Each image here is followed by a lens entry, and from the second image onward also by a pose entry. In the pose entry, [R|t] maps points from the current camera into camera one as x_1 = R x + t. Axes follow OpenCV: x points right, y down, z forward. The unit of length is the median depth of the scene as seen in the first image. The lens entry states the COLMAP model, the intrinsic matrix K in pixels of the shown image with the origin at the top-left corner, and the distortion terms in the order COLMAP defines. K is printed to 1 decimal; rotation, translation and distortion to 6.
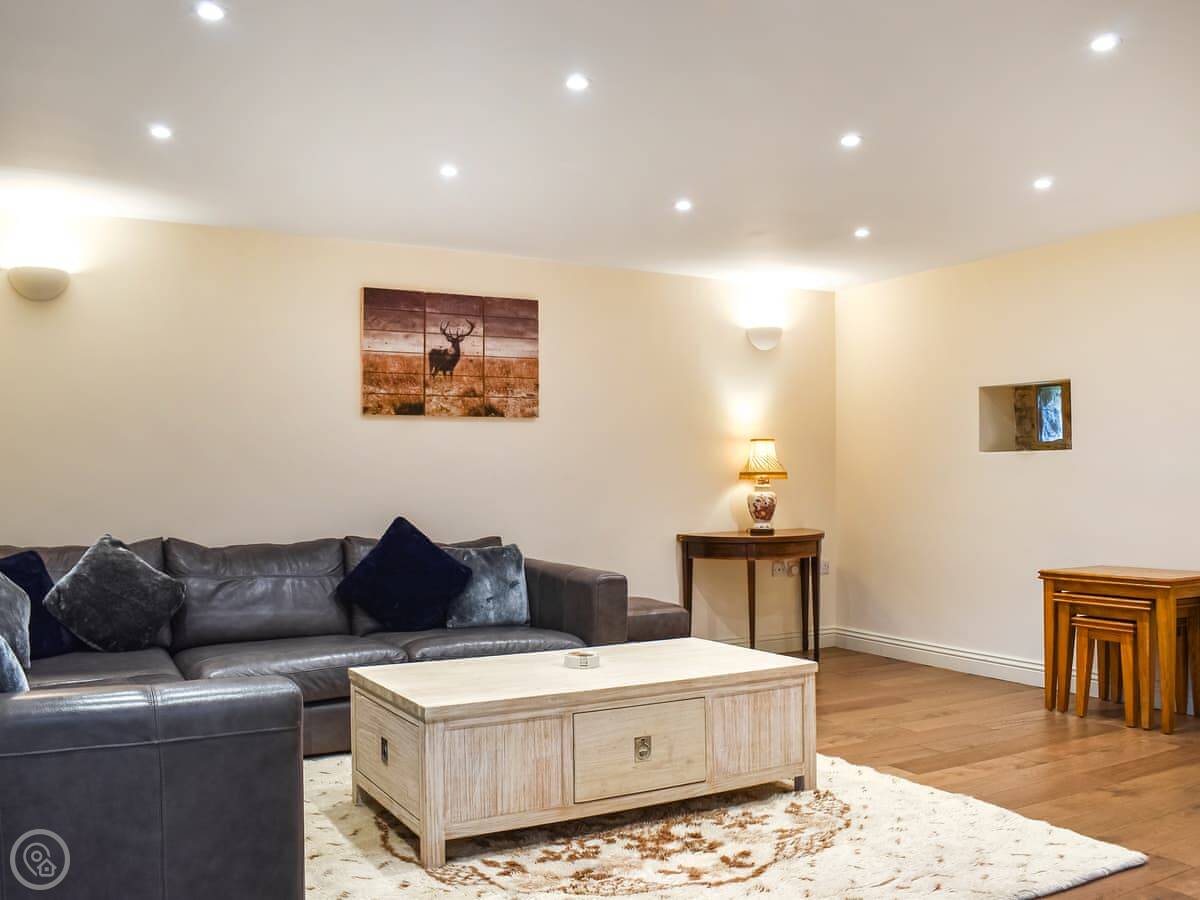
lens RADIAL K [[1072.9, 0, 598.0], [0, 1072.9, 452.9], [0, 0, 1]] dist [-0.083687, -0.034112]
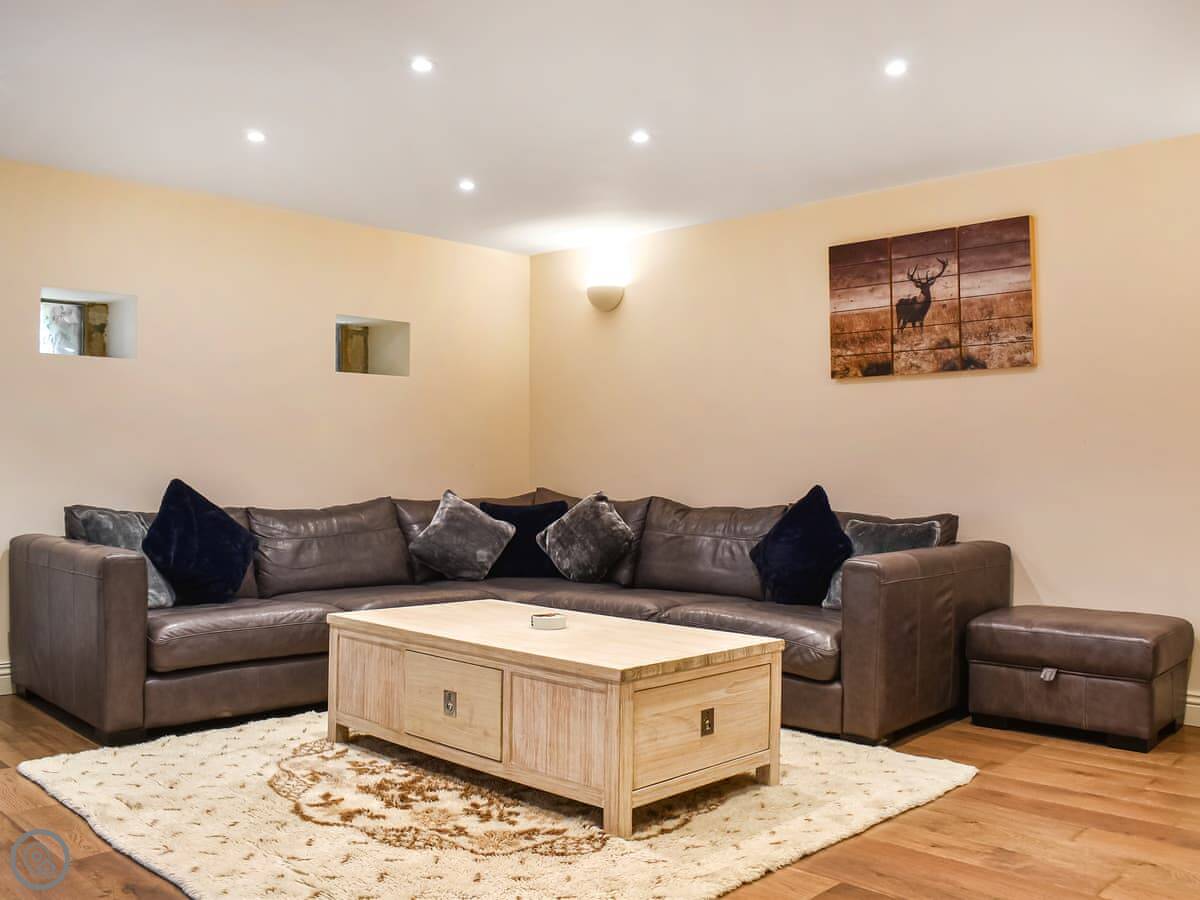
lens RADIAL K [[1072.9, 0, 599.2], [0, 1072.9, 450.5], [0, 0, 1]] dist [-0.083687, -0.034112]
pose [[0.275840, -0.009379, -0.961158, 0.634216], [0.015707, 0.999863, -0.005249, 0.029366], [0.961075, -0.013649, 0.275949, 0.524286]]
